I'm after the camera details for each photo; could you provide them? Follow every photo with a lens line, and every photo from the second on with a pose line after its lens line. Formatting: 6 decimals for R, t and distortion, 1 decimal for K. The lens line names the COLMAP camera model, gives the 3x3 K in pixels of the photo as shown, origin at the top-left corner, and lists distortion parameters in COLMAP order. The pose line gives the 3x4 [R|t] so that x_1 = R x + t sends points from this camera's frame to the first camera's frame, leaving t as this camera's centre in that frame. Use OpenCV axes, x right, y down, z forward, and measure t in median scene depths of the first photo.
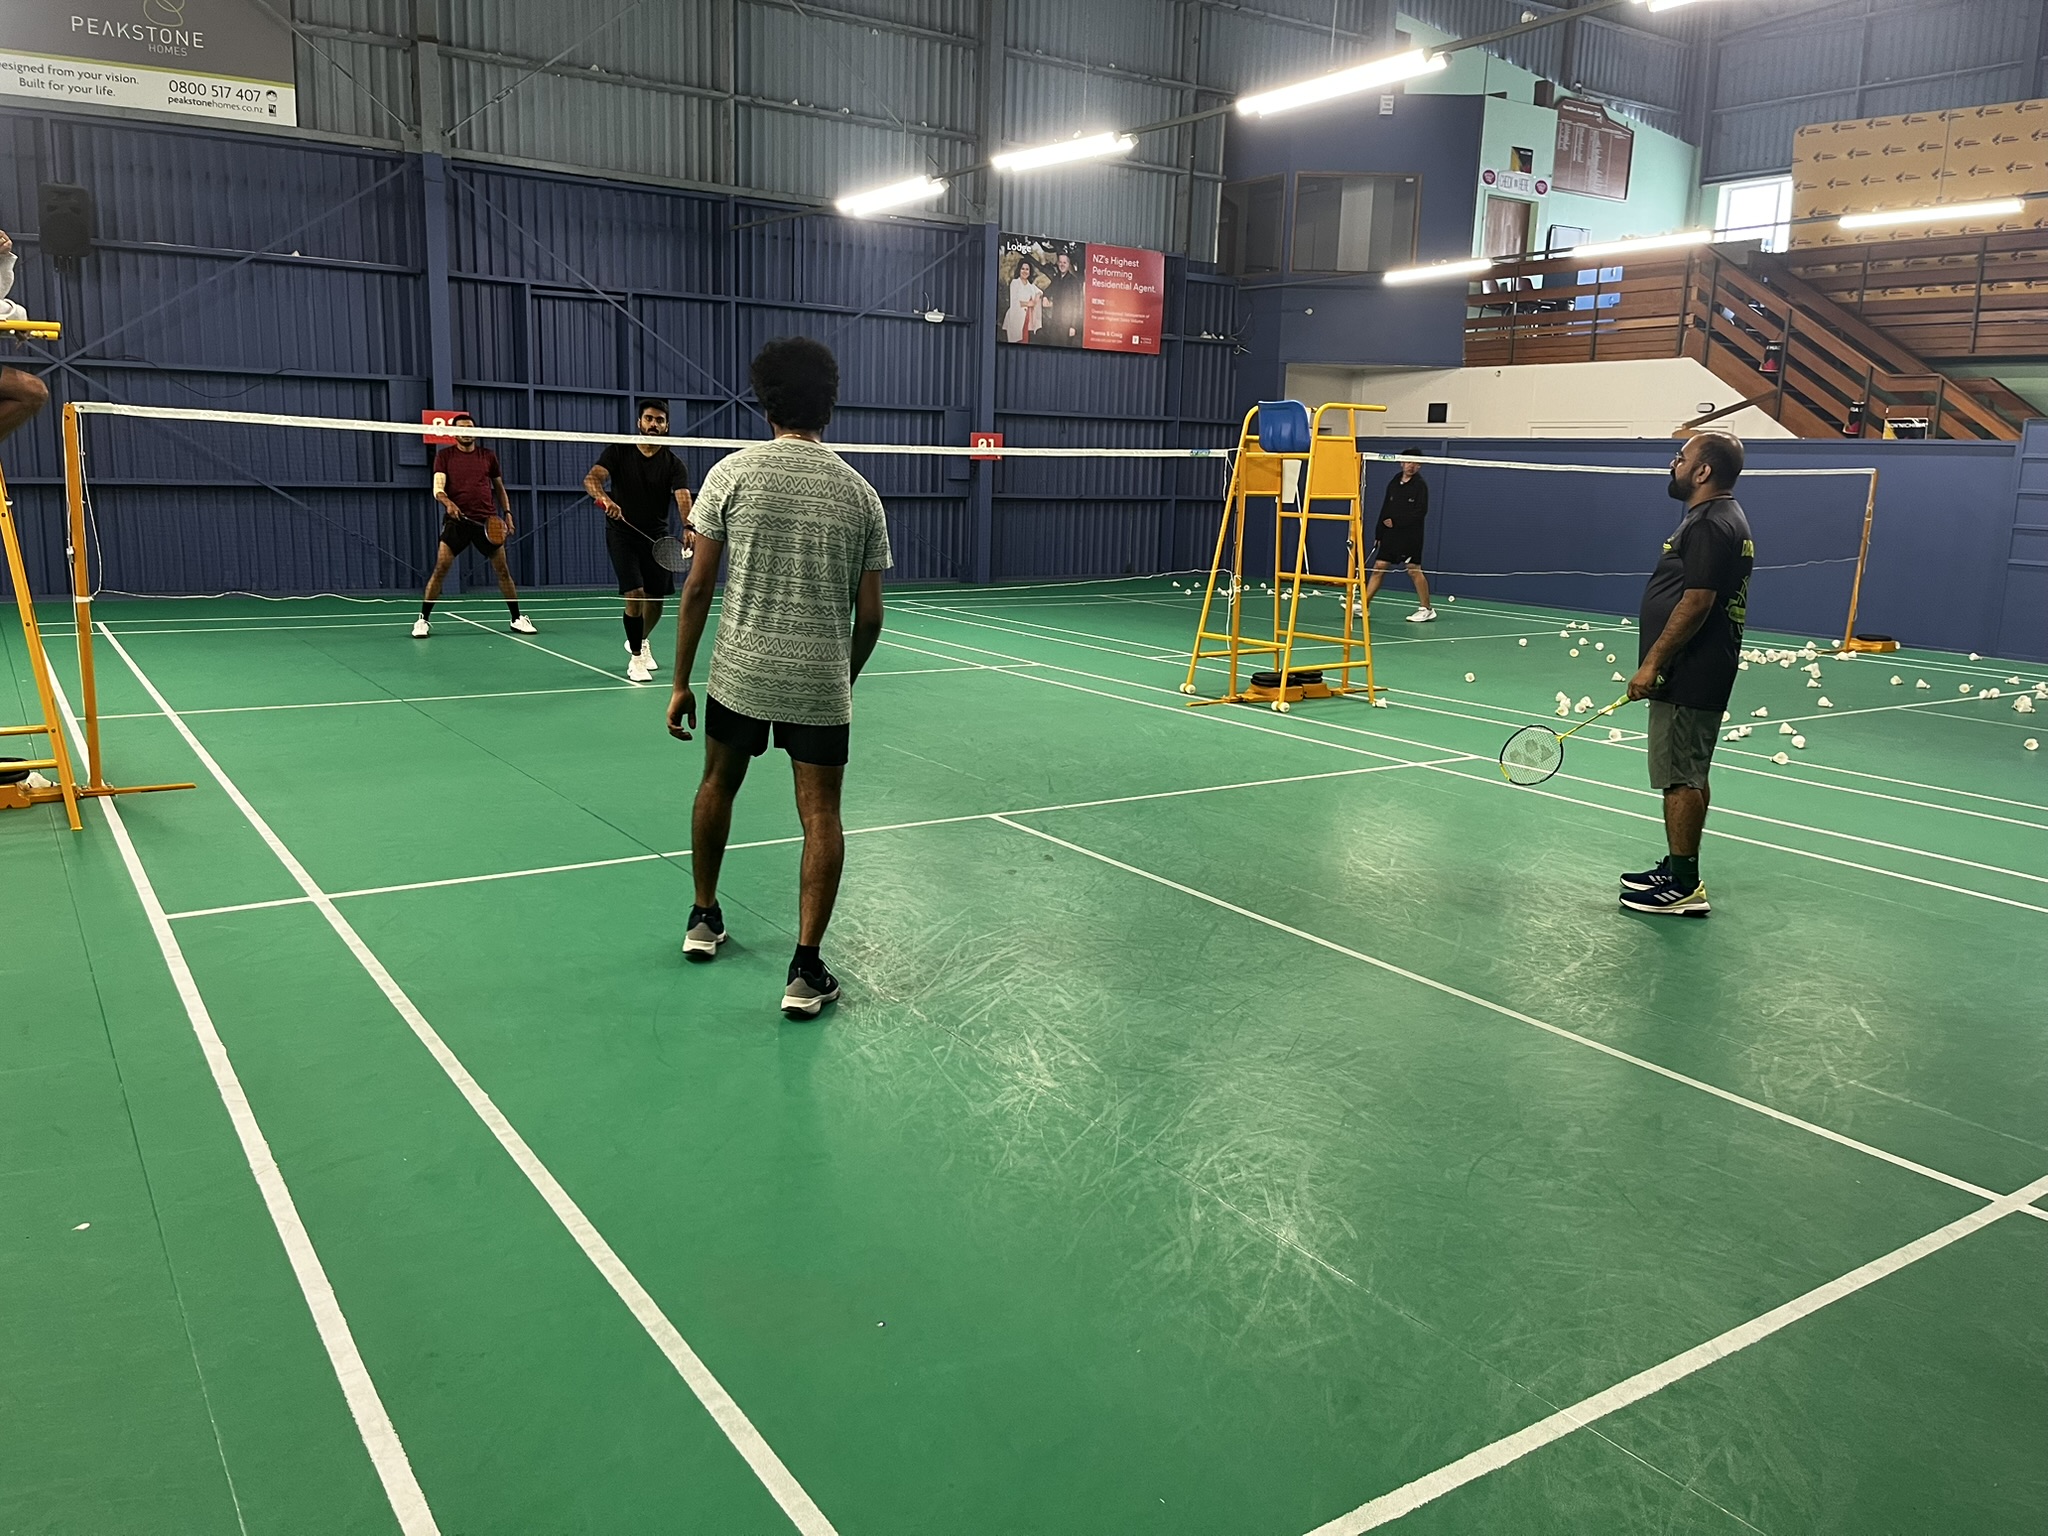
lens RADIAL K [[1502.2, 0, 1066.6], [0, 1502.2, 698.5], [0, 0, 1]] dist [0.025661, -0.032555]
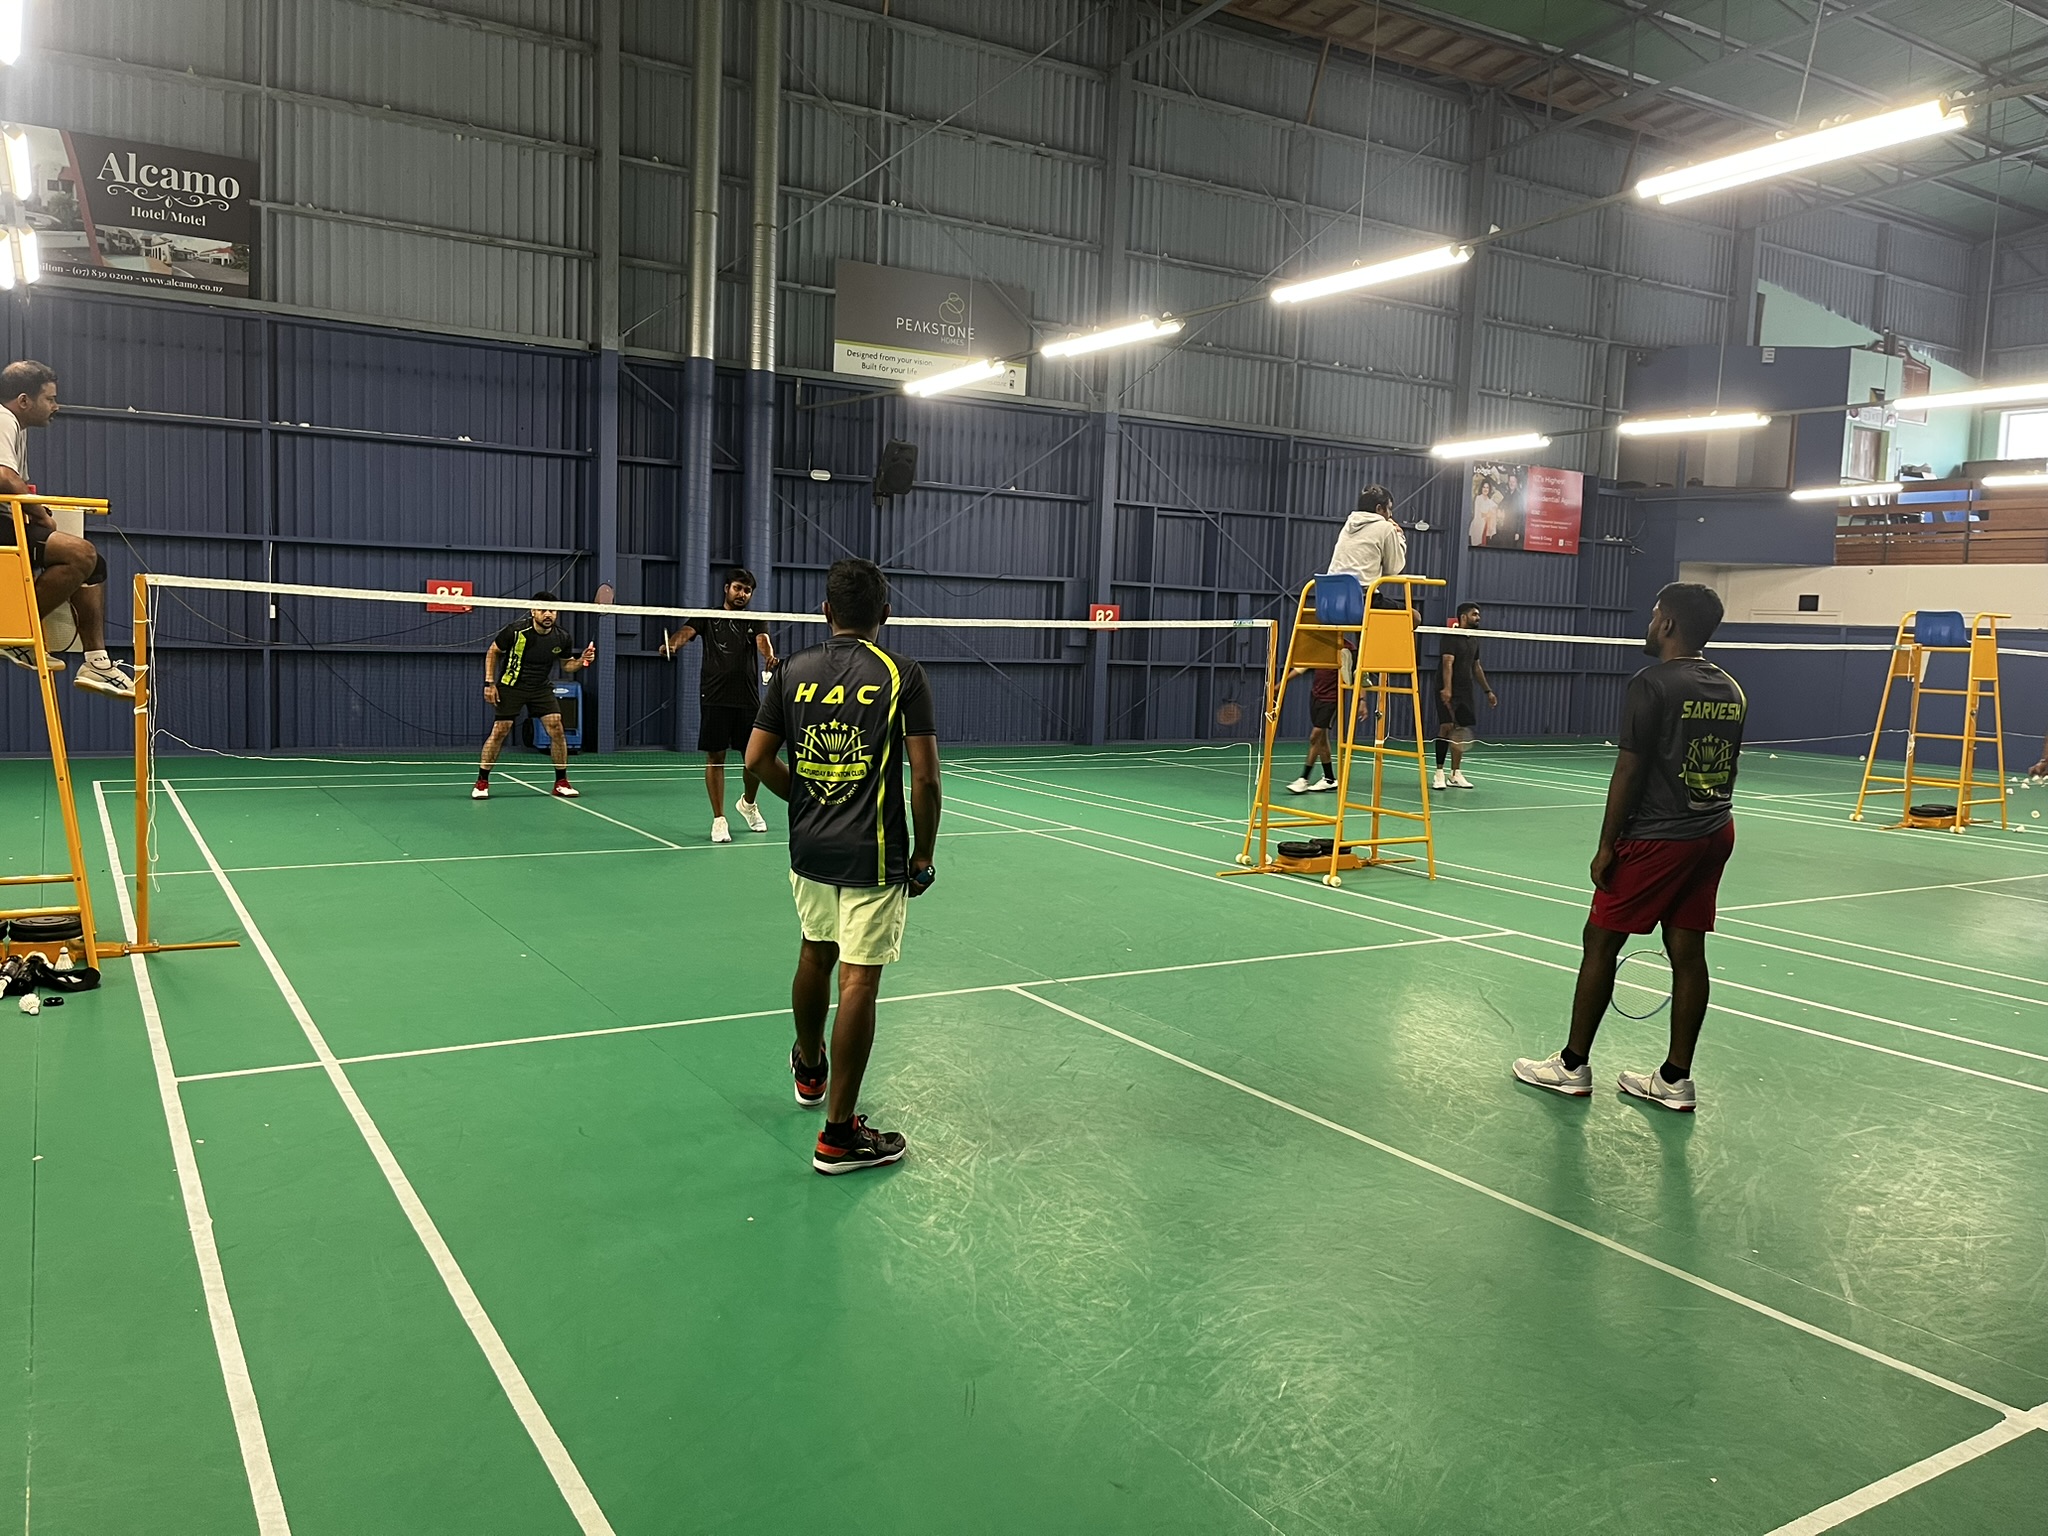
lens RADIAL K [[1531.1, 0, 1000.9], [0, 1531.1, 743.4], [0, 0, 1]] dist [0.046670, -0.066744]
pose [[0.999390, 0.007416, -0.034129, -0.079767], [-0.010178, 0.996624, -0.081471, 0.006391], [0.033409, 0.081769, 0.996091, -0.053461]]
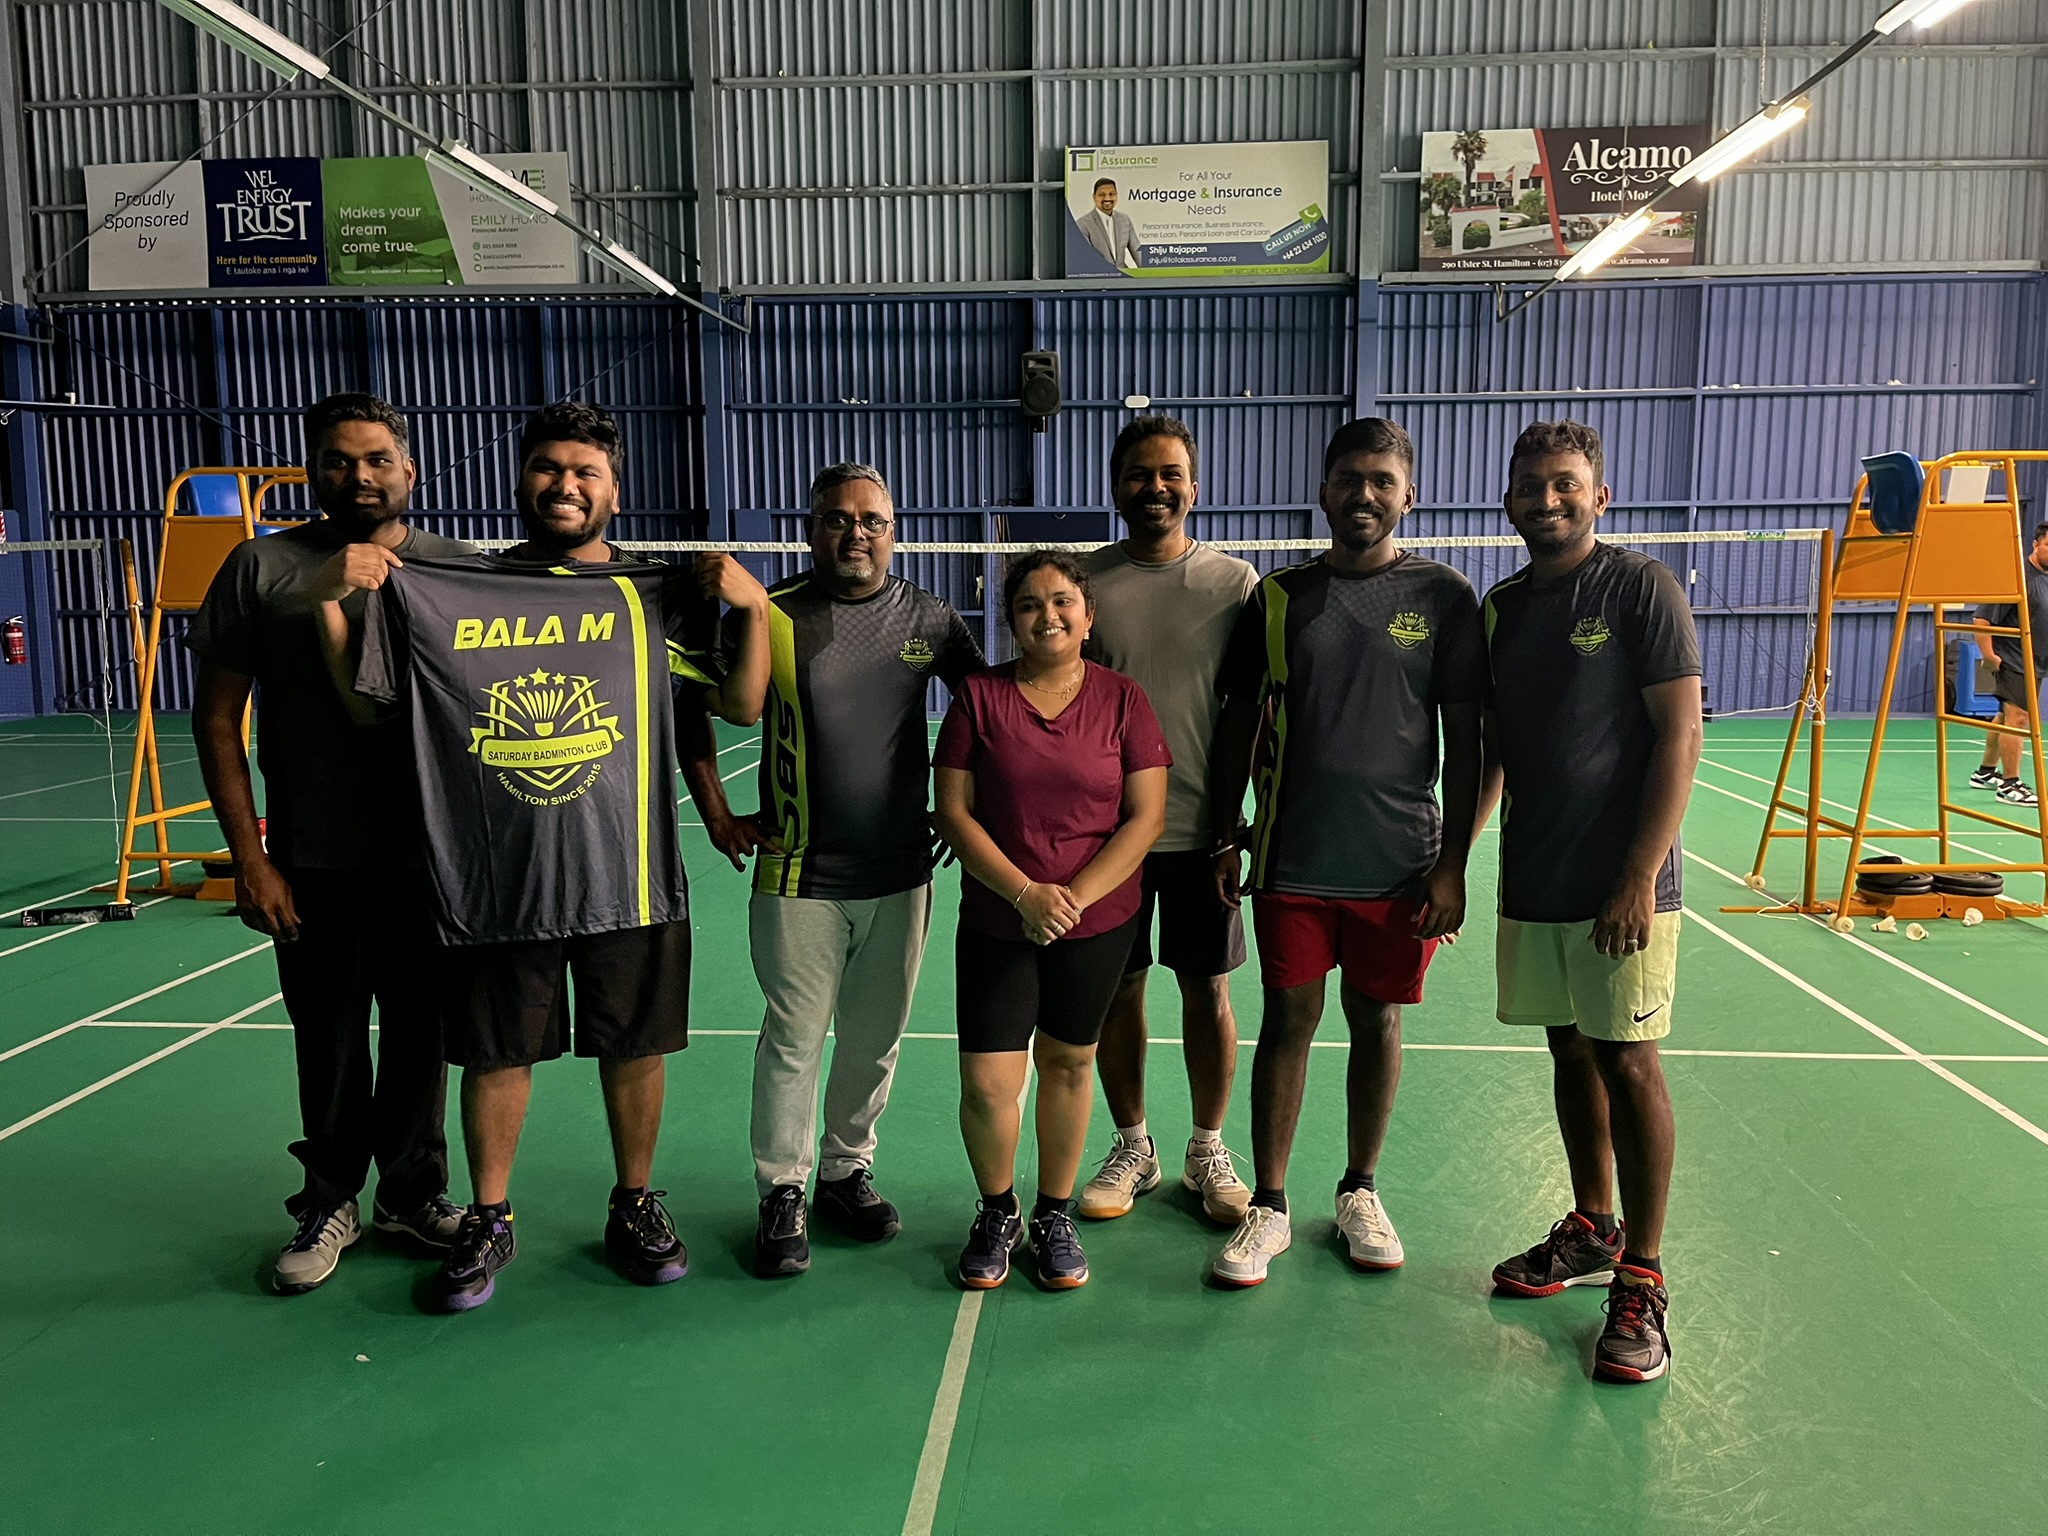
lens RADIAL K [[1531.1, 0, 1017.1], [0, 1531.1, 758.4], [0, 0, 1]] dist [0.046670, -0.066744]
pose [[0.790411, 0.042830, -0.611078, -0.254015], [-0.067728, 0.997547, -0.017687, 0.009726], [0.608822, 0.055367, 0.791373, -0.118433]]
